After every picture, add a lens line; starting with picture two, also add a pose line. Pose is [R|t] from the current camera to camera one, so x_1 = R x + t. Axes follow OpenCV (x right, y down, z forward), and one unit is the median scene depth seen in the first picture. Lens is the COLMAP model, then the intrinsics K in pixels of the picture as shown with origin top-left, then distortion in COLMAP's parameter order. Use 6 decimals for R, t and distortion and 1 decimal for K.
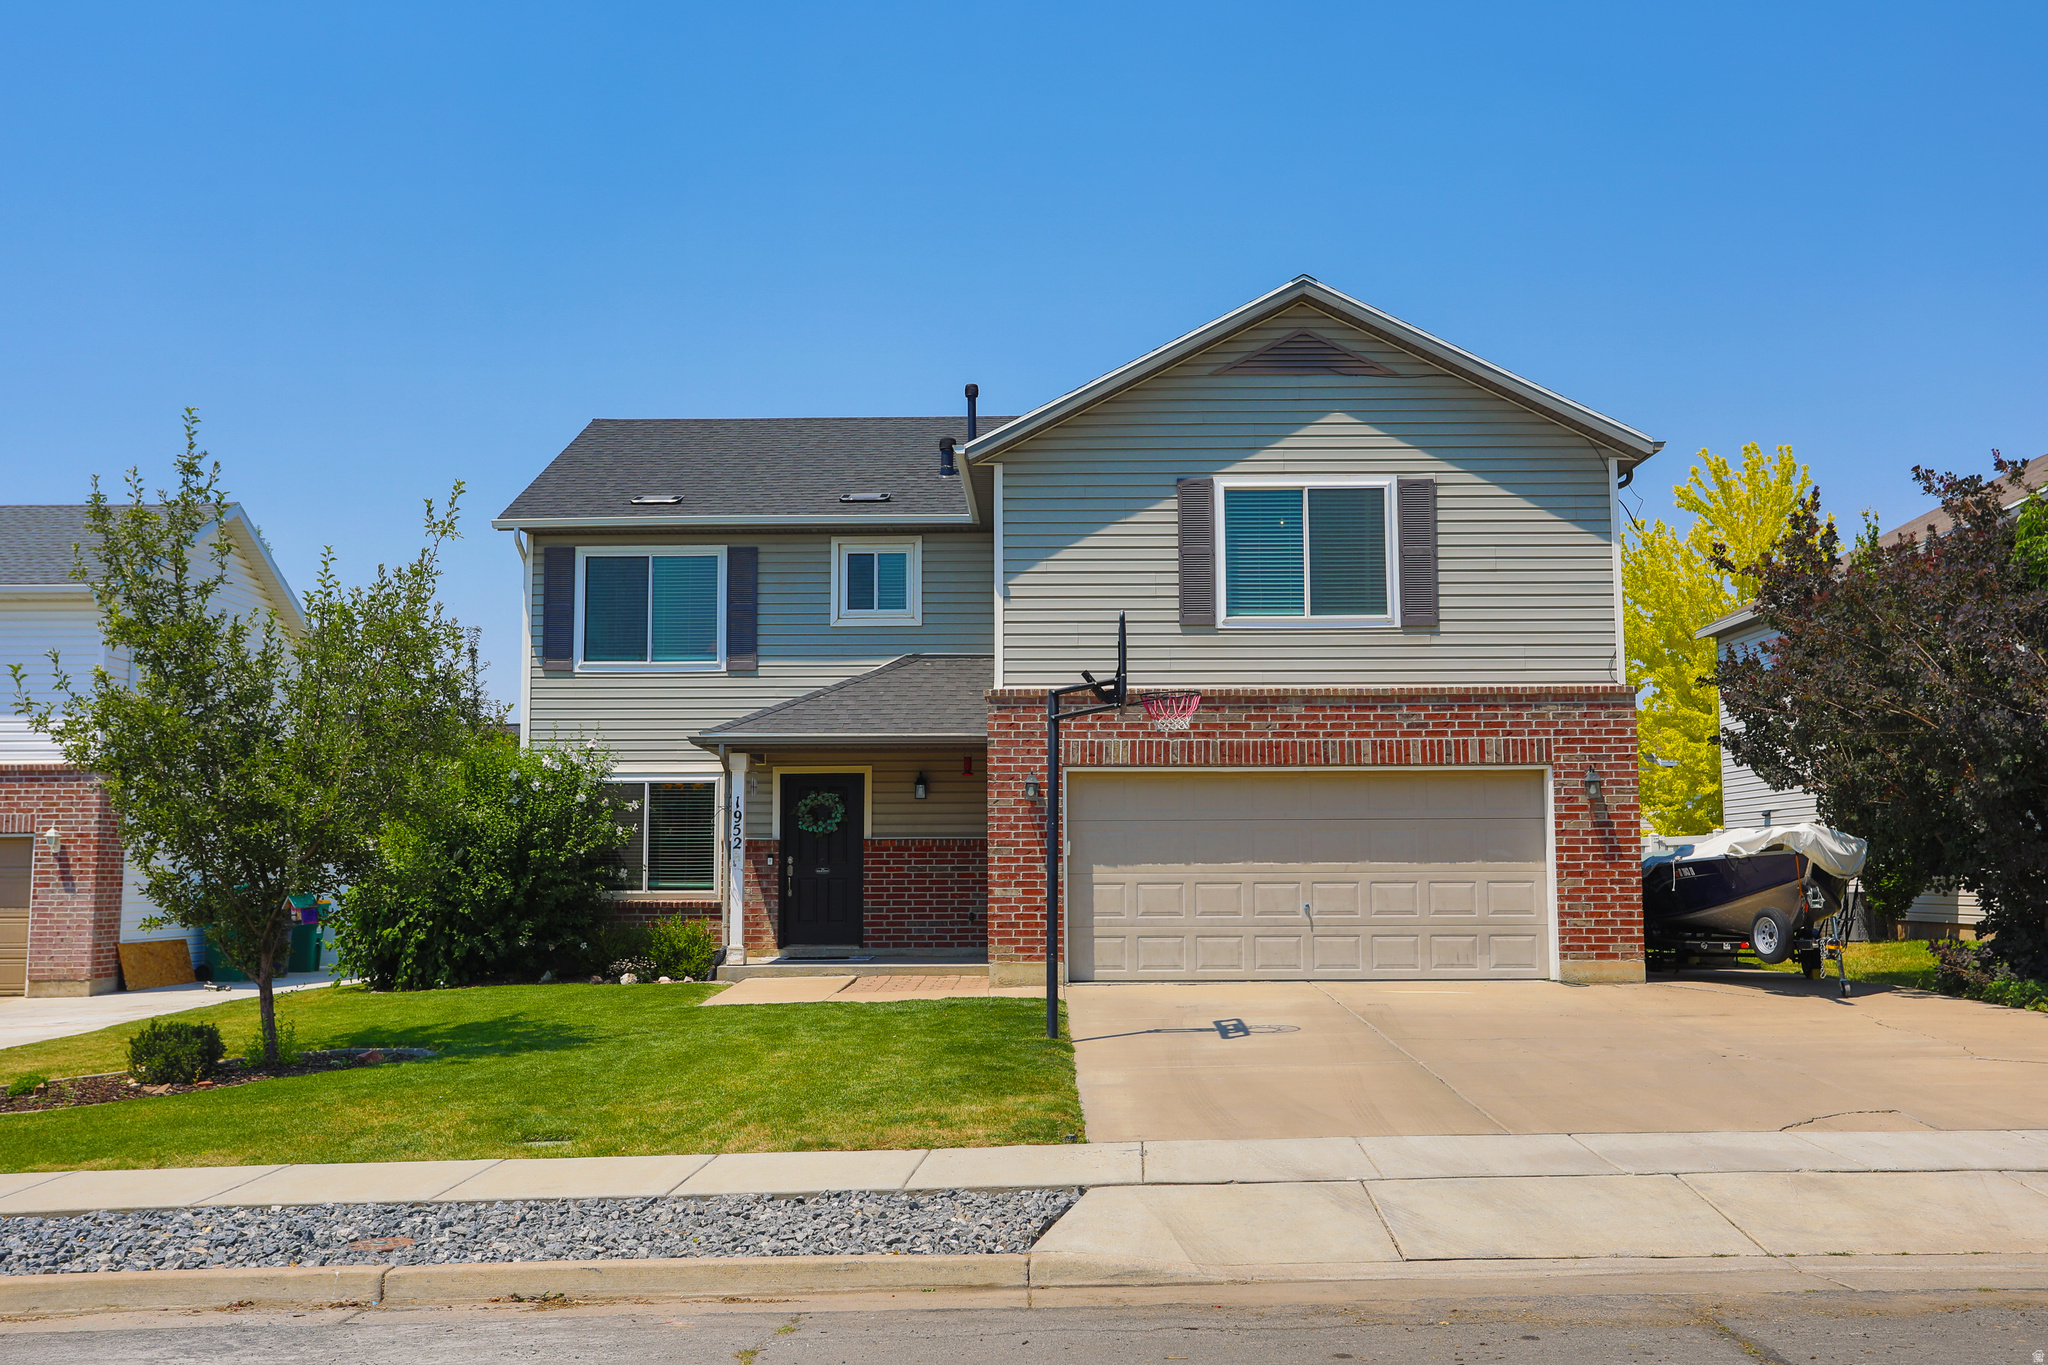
lens RADIAL K [[1894.2, 0, 1024.0], [0, 1894.2, 682.5], [0, 0, 1]] dist [0.003297, 0.013439]
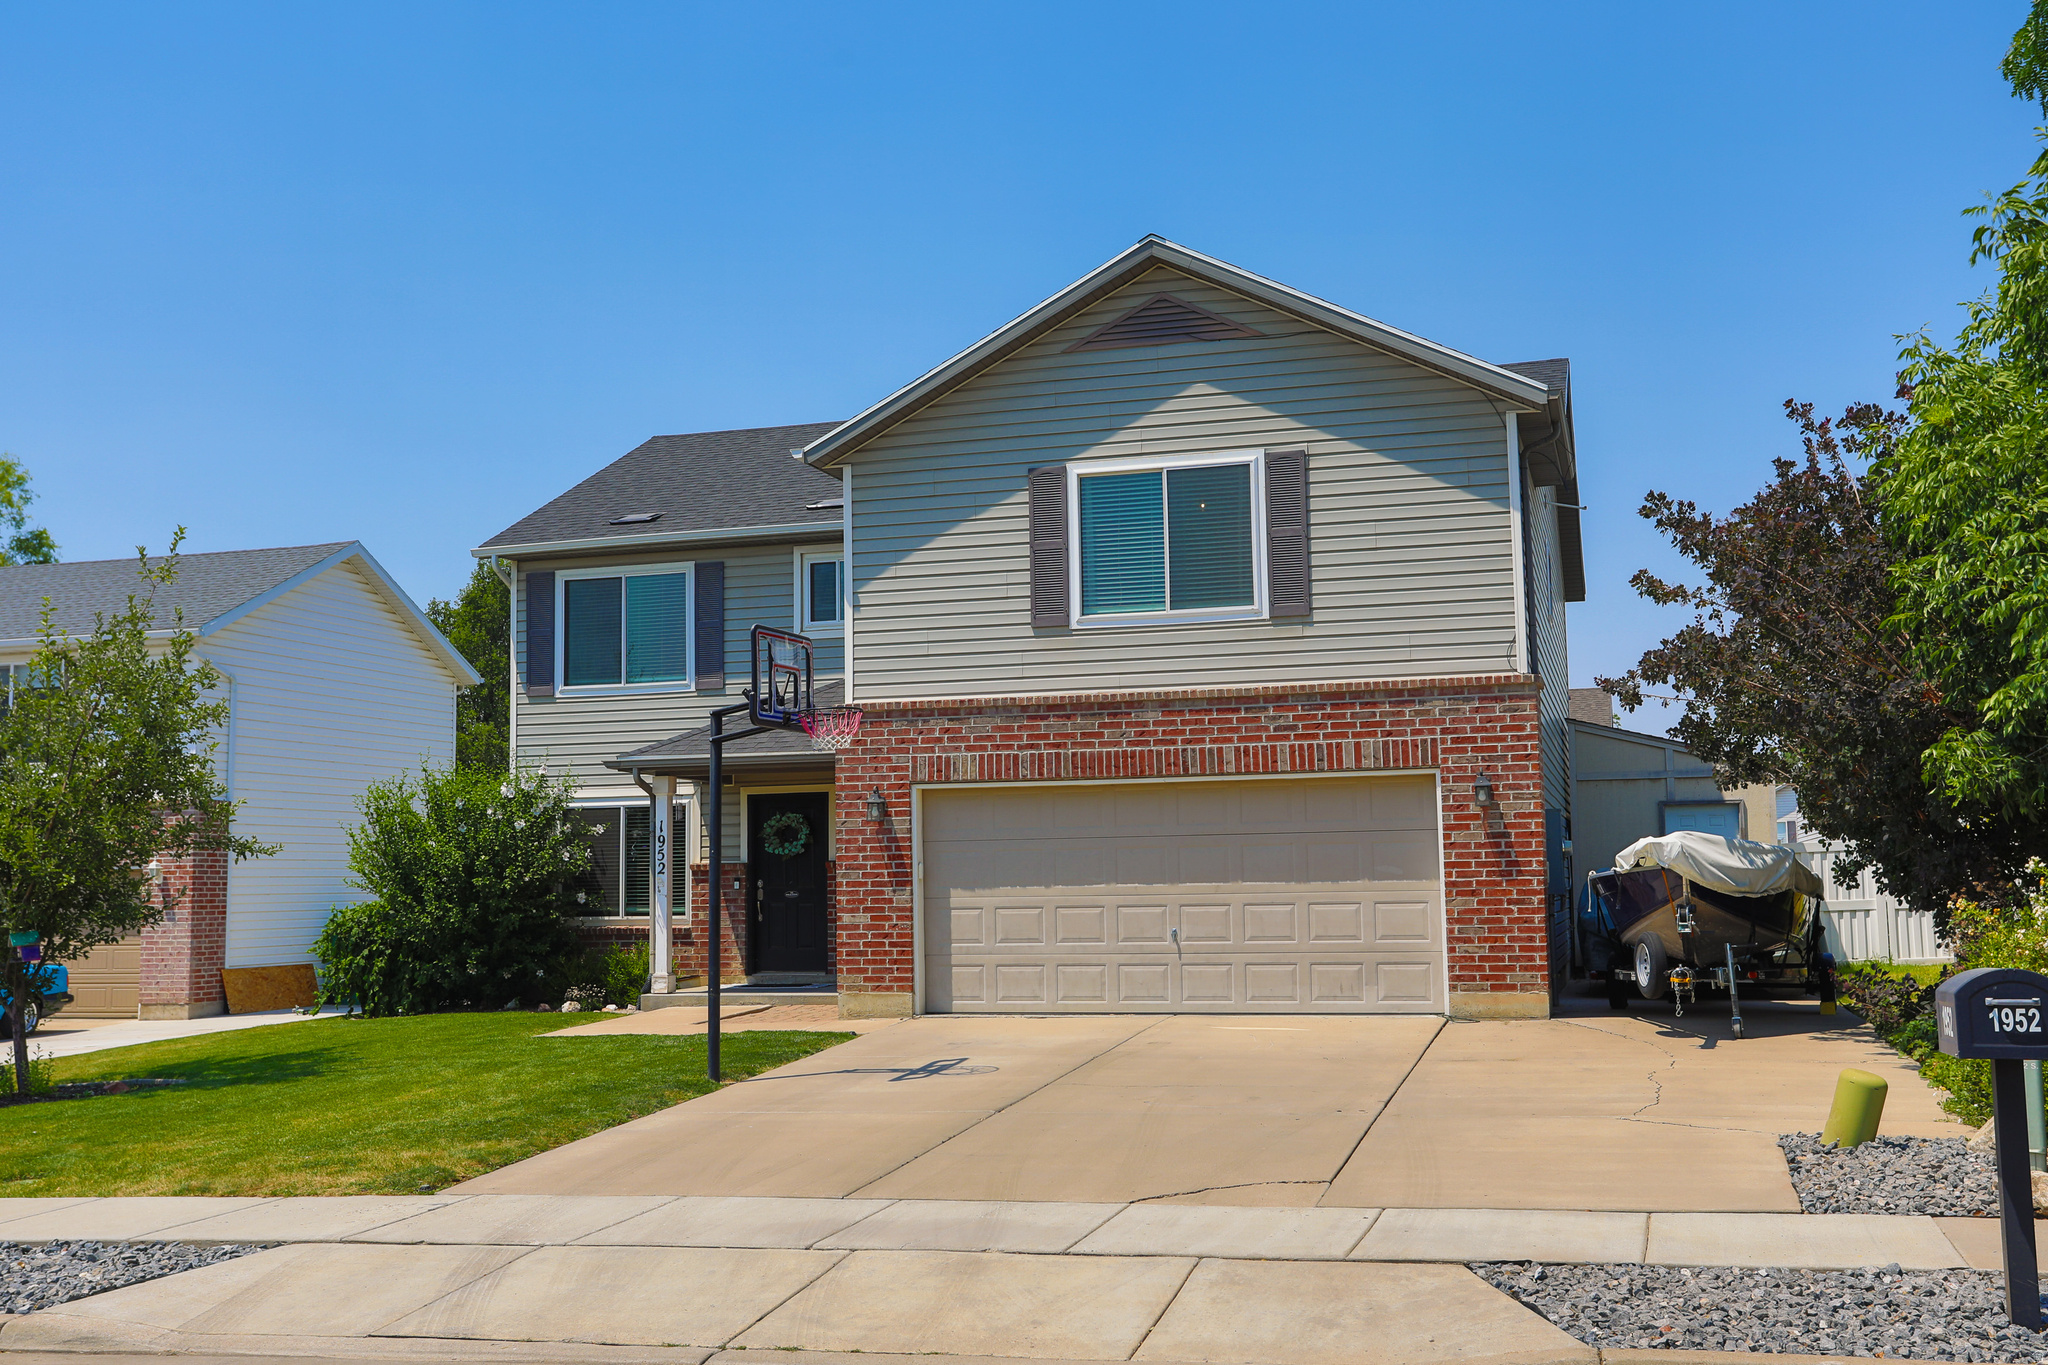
lens RADIAL K [[2015.5, 0, 1024.0], [0, 2015.5, 682.5], [0, 0, 1]] dist [0.011597, 0.016256]
pose [[0.963813, -0.038242, -0.263822, 0.336864], [0.039026, 0.999236, -0.002272, -0.001421], [0.263707, -0.008107, 0.964569, 0.052549]]
